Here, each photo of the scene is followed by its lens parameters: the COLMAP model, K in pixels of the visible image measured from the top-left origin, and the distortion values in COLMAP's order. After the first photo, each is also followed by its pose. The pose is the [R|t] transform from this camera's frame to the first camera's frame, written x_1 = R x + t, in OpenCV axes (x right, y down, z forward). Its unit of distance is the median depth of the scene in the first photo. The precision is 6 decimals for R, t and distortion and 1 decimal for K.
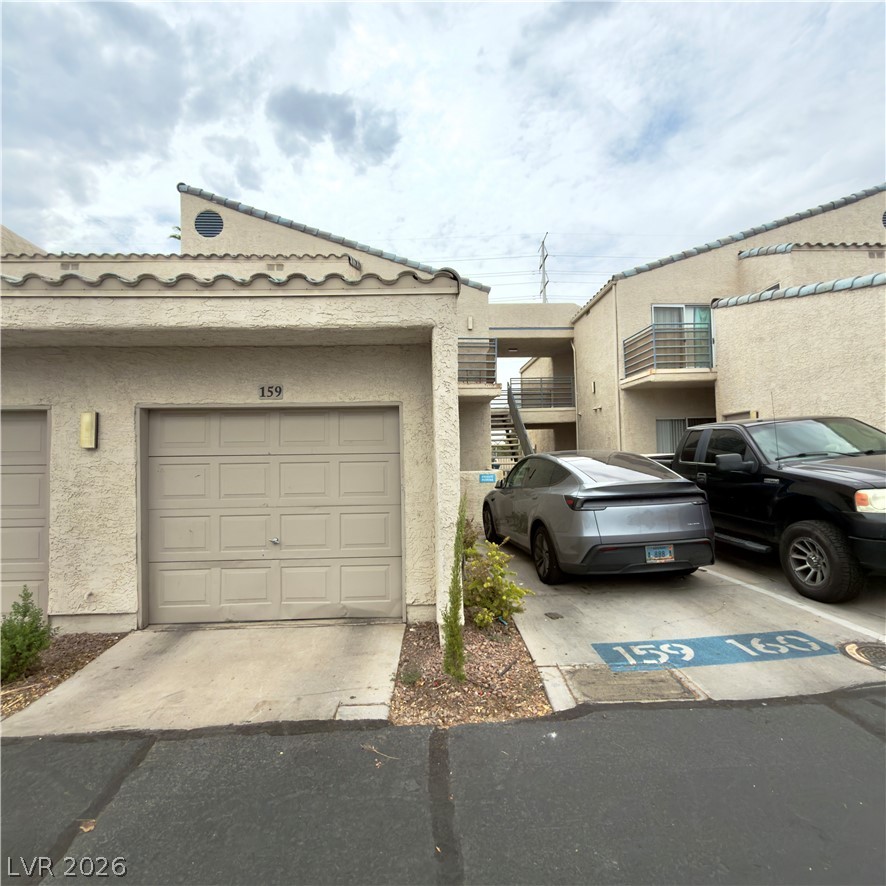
lens RADIAL K [[472.2, 0, 443.4], [0, 472.2, 442.5], [0, 0, 1]] dist [0.000725, 0.000186]
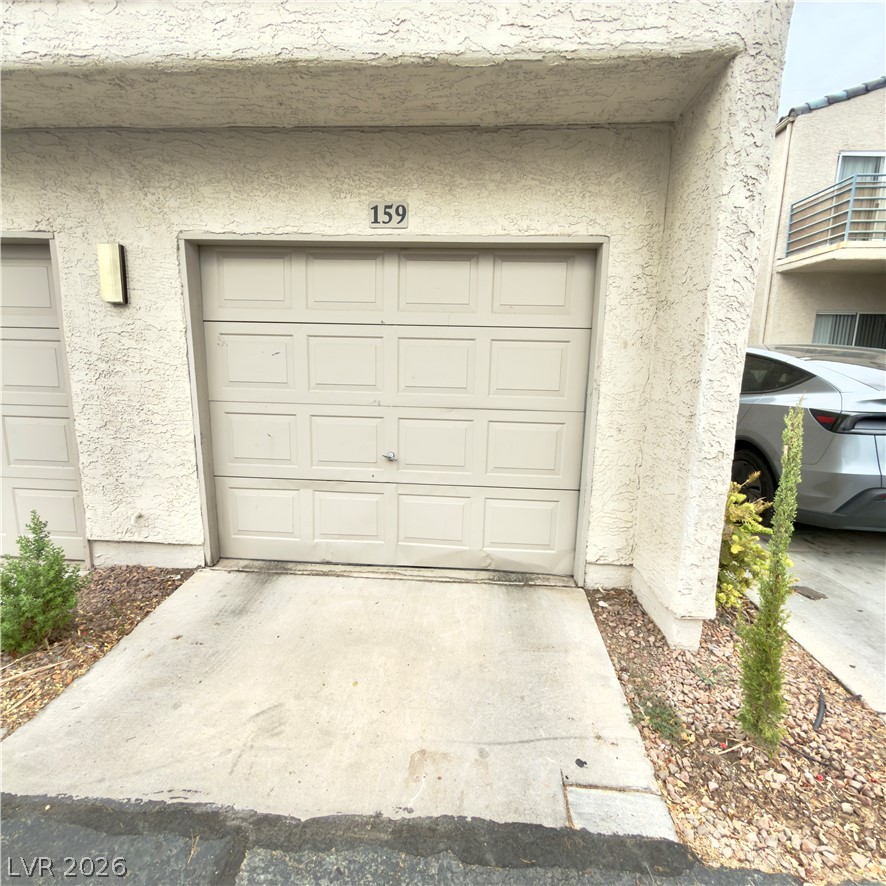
lens RADIAL K [[472.2, 0, 442.1], [0, 472.2, 441.4], [0, 0, 1]] dist [0.000725, 0.000186]
pose [[0.993558, 0.055657, -0.098711, -0.228382], [-0.034147, 0.977633, 0.207528, 0.048089], [0.108053, -0.202820, 0.973236, 0.376647]]
